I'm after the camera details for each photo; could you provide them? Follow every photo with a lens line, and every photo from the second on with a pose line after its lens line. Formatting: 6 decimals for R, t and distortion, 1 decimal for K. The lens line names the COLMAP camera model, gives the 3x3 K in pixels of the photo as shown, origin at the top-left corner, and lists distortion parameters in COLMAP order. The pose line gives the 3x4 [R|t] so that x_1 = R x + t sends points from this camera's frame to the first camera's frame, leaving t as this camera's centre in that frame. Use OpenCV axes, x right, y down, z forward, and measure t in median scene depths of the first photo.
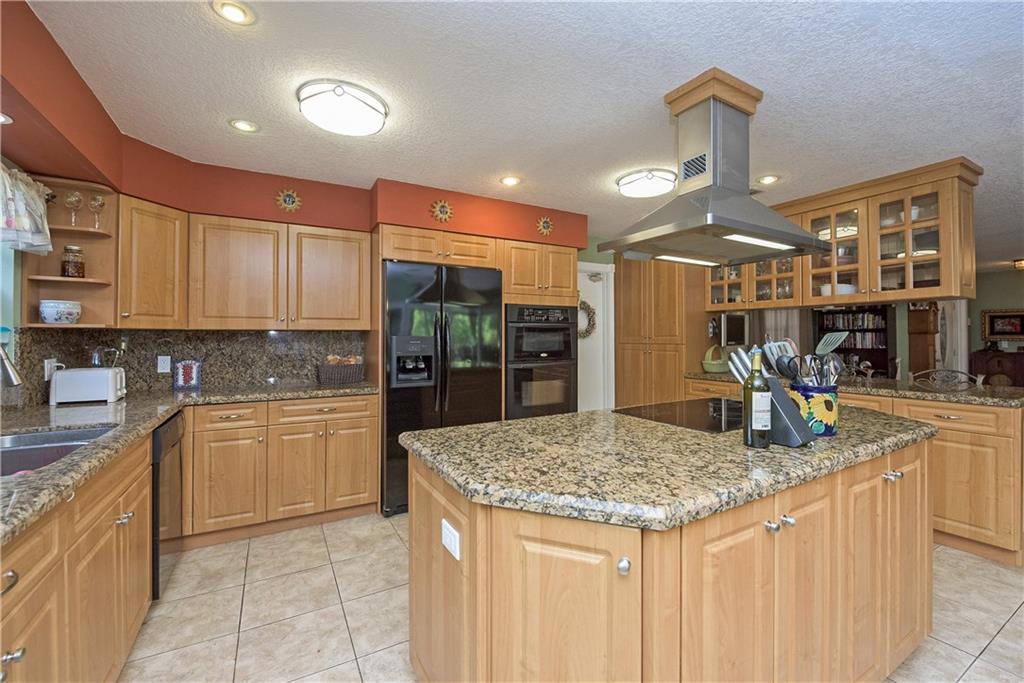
lens RADIAL K [[427.6, 0, 512.0], [0, 427.6, 341.5], [0, 0, 1]] dist [-0.001925, -0.000136]
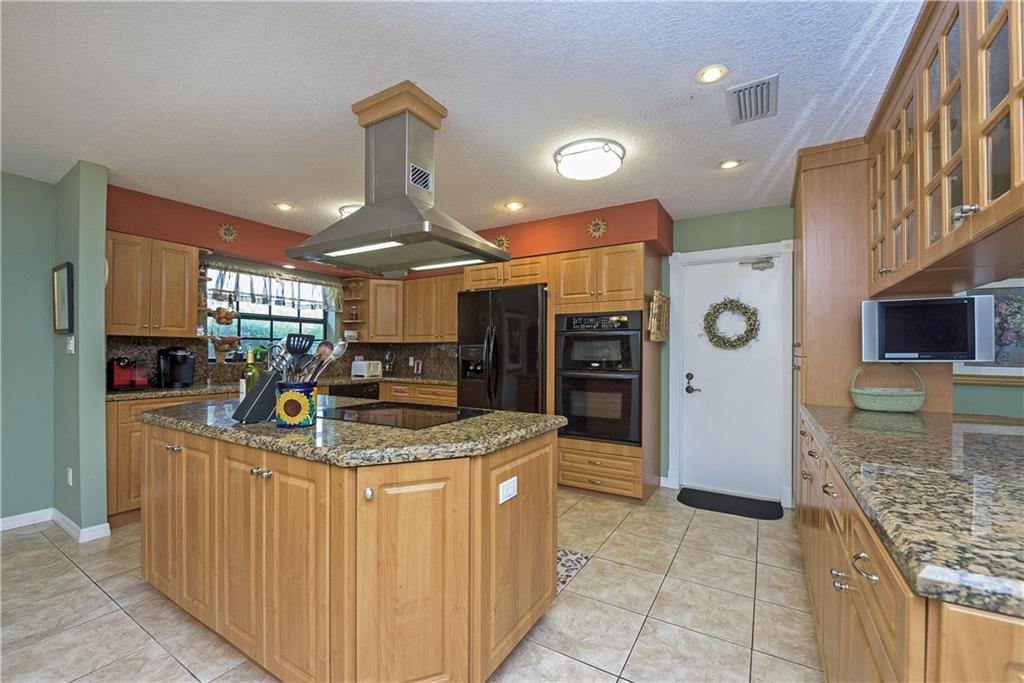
lens RADIAL K [[414.2, 0, 518.9], [0, 414.2, 353.6], [0, 0, 1]] dist [-0.016484, -0.000748]
pose [[0.492682, 0.009070, -0.870162, 0.808352], [-0.013048, 0.999910, 0.003035, 0.005873], [0.870112, 0.009859, 0.492756, 0.411289]]
